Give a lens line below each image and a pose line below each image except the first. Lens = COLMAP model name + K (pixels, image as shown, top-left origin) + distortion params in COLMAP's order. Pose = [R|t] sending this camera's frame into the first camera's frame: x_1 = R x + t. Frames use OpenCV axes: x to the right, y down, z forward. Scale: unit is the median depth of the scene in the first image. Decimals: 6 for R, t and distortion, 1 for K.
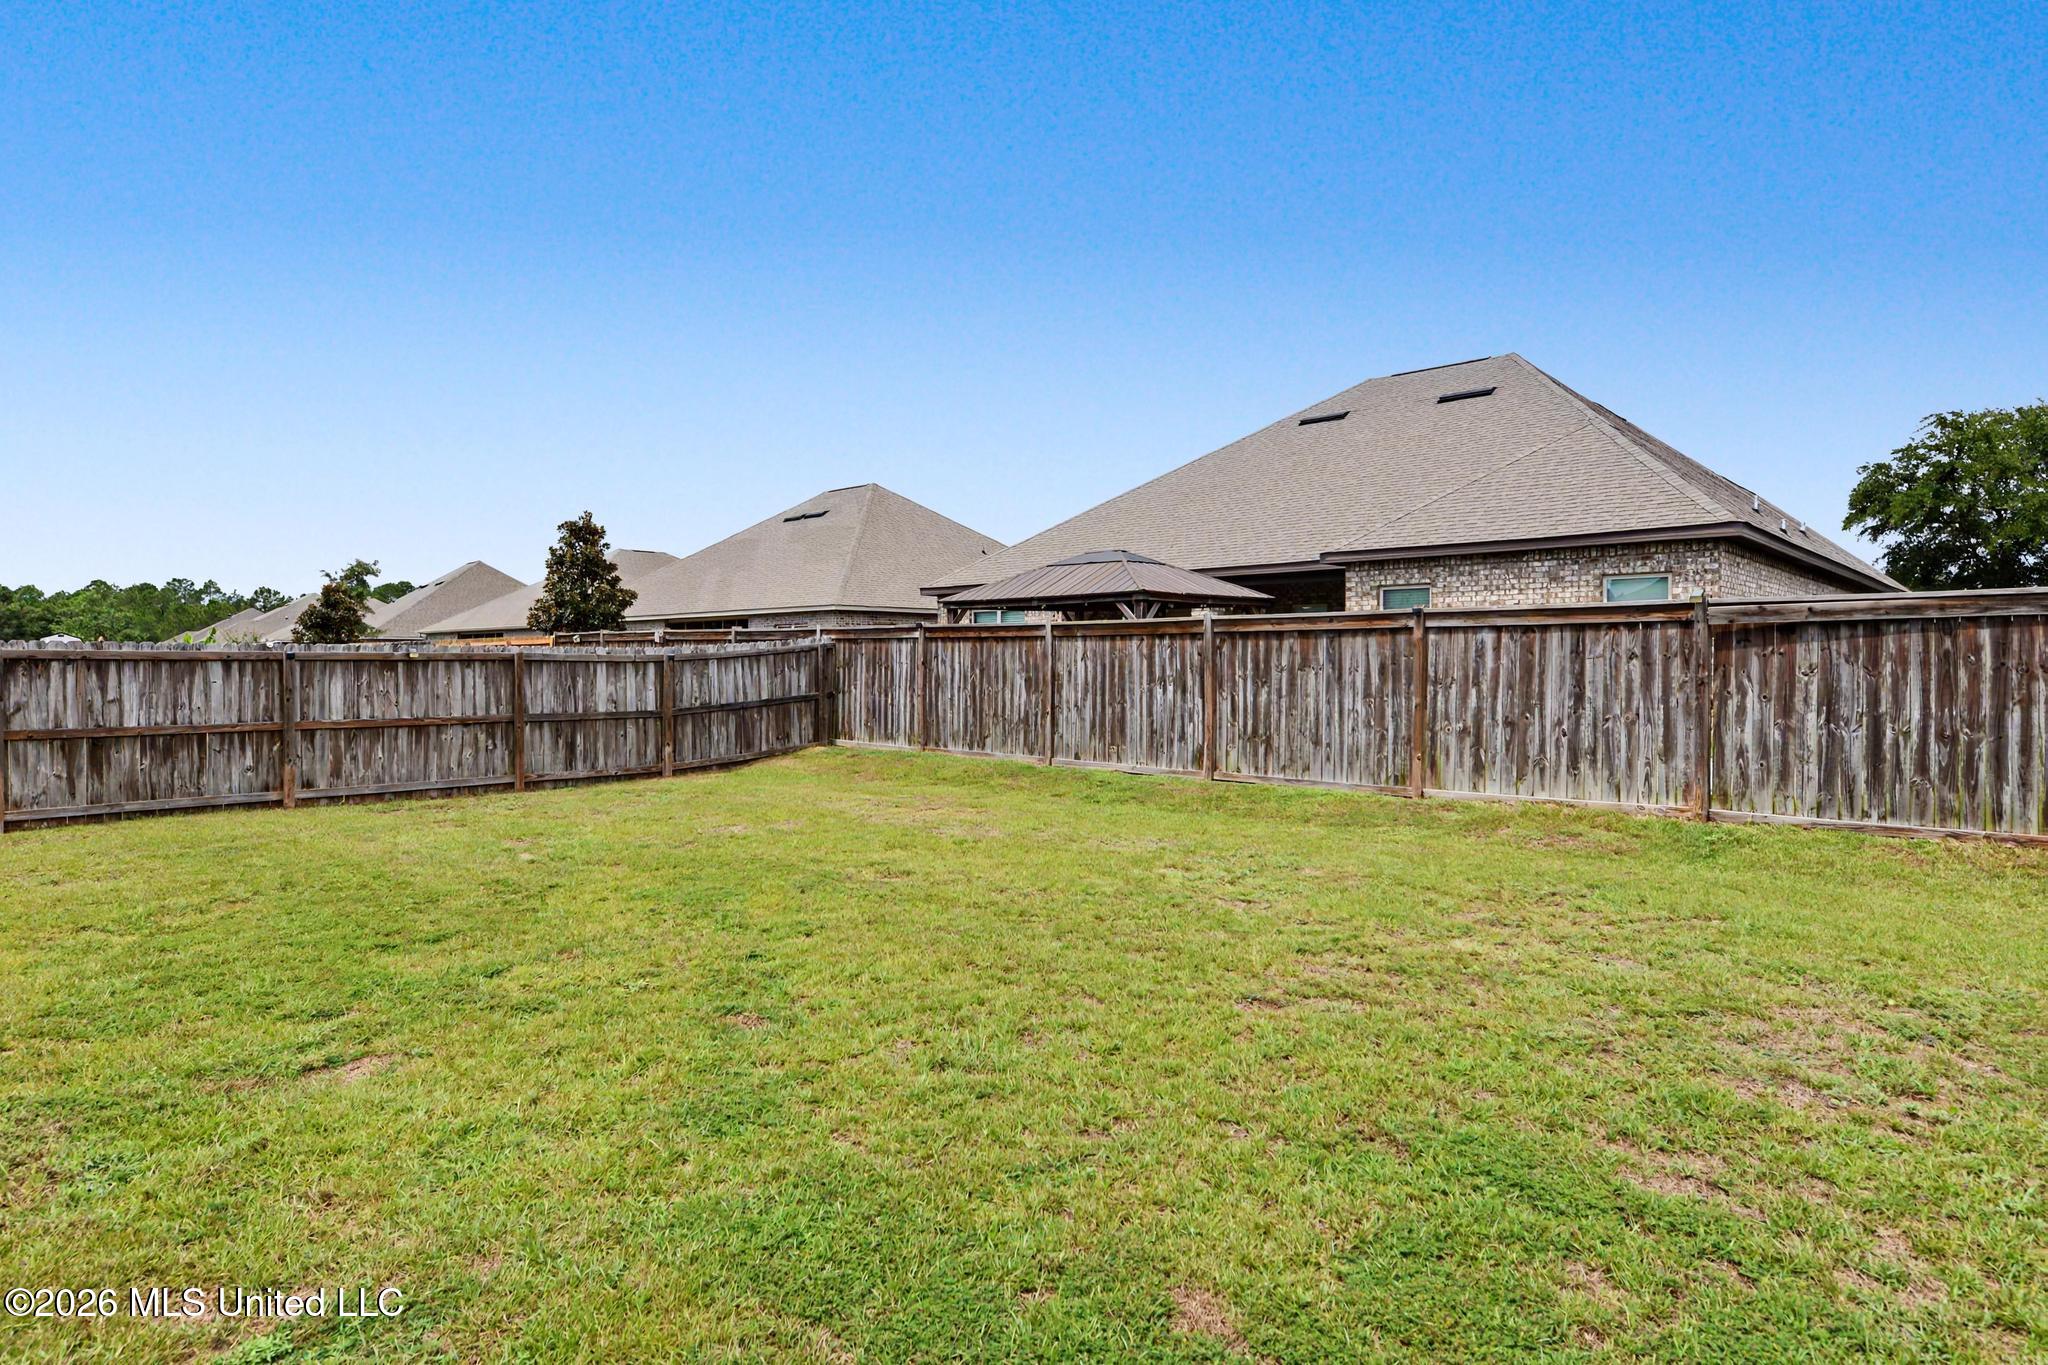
lens RADIAL K [[1117.1, 0, 1022.3], [0, 1117.1, 667.9], [0, 0, 1]] dist [-0.001502, -0.001156]
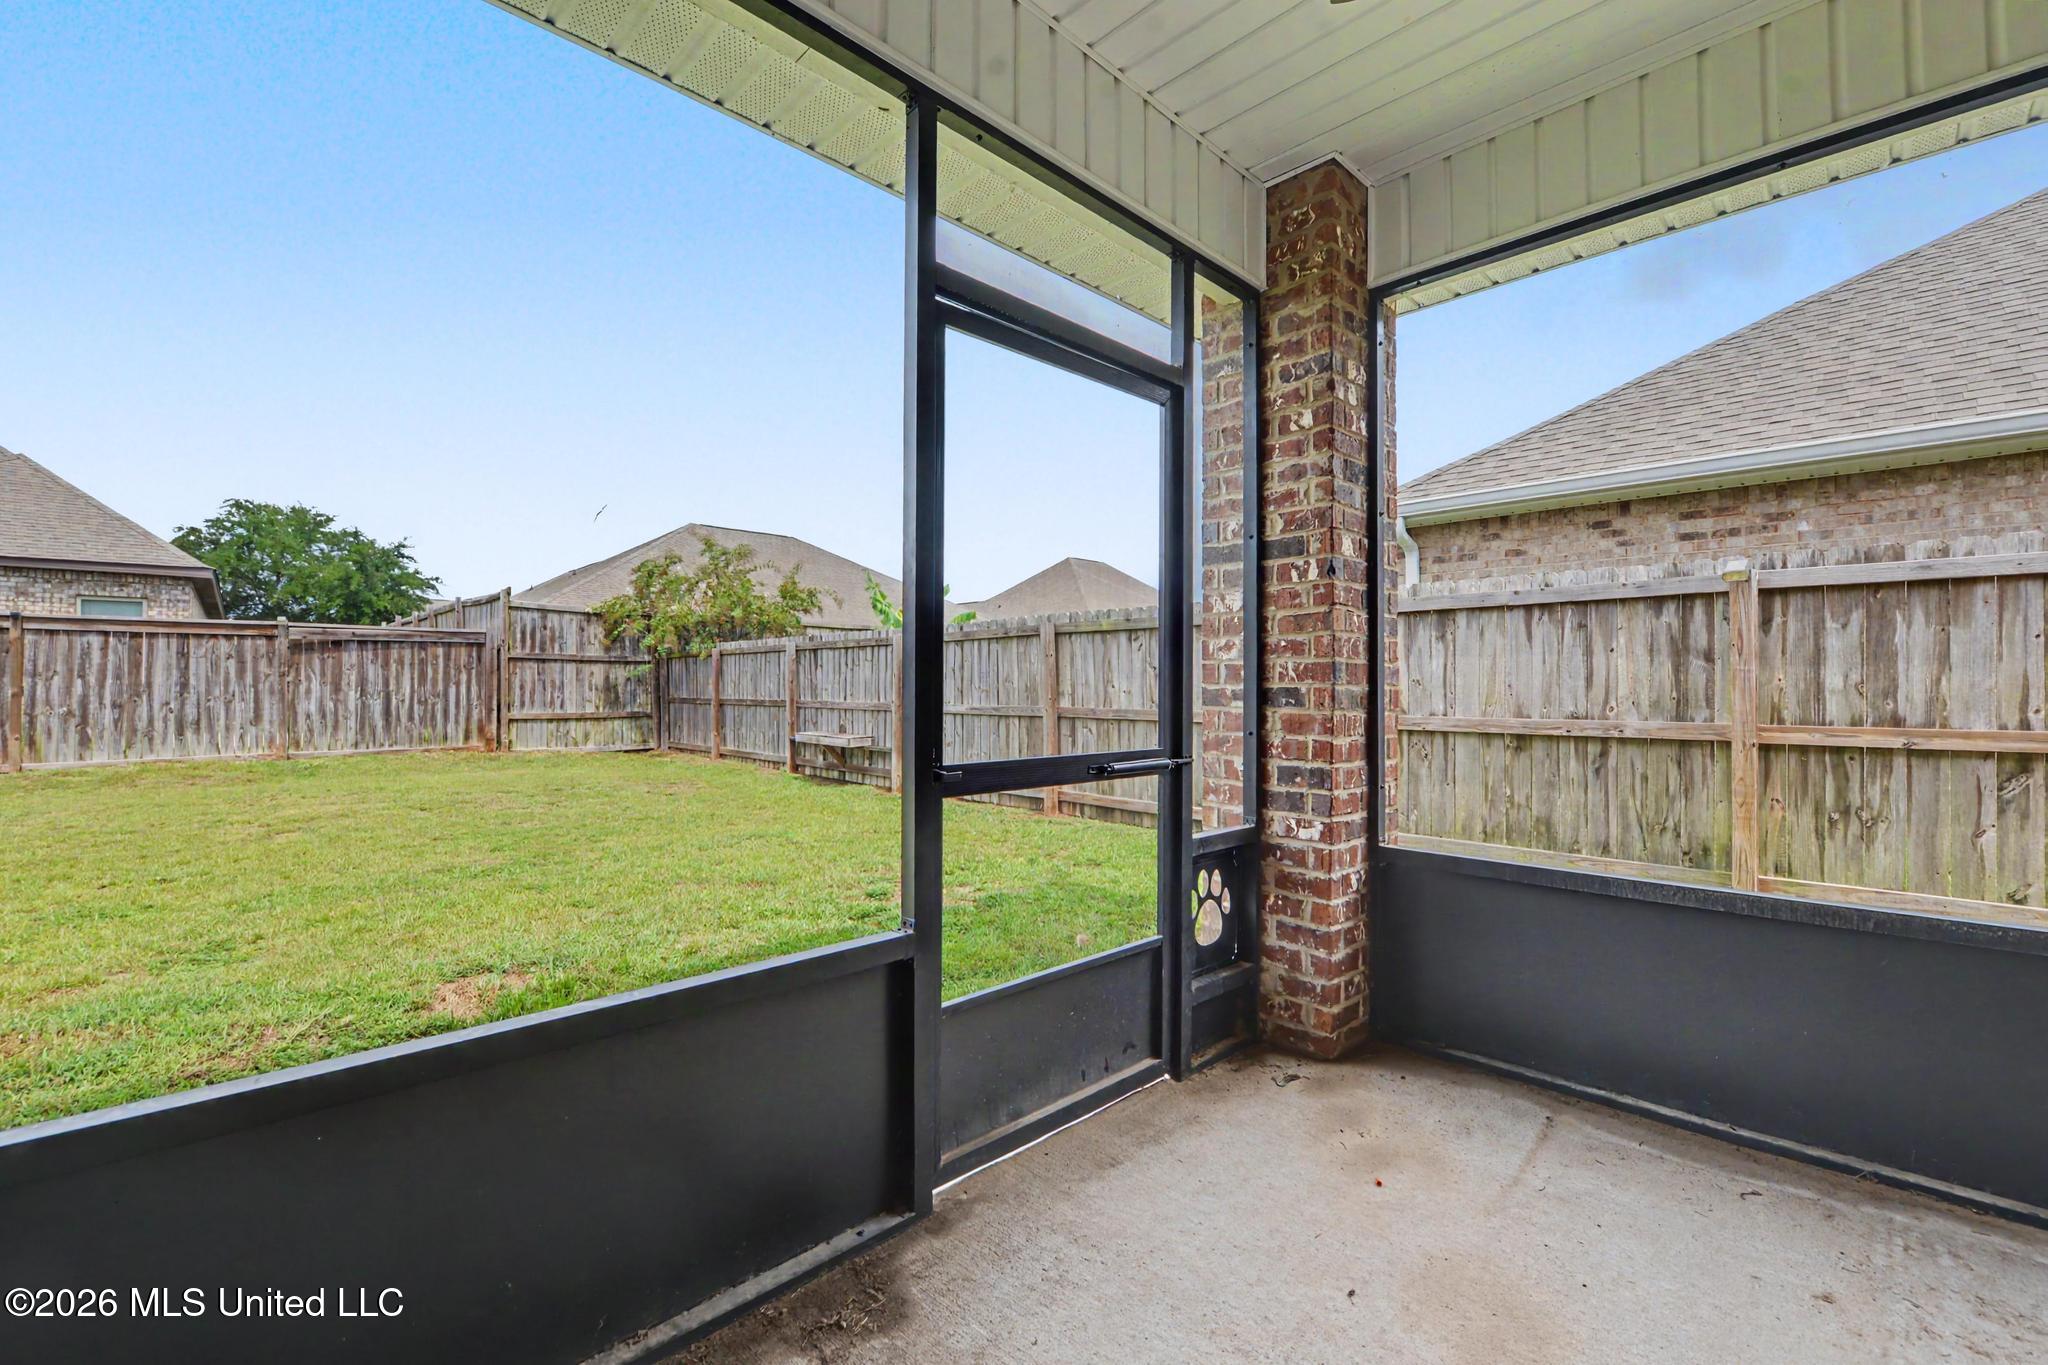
lens RADIAL K [[844.1, 0, 1022.0], [0, 844.1, 677.6], [0, 0, 1]] dist [-0.016099, -0.000467]
pose [[0.059233, 0.009466, 0.998199, -0.510788], [0.005136, 0.999939, -0.009787, 0.033823], [-0.998231, 0.005707, 0.059180, -0.133142]]
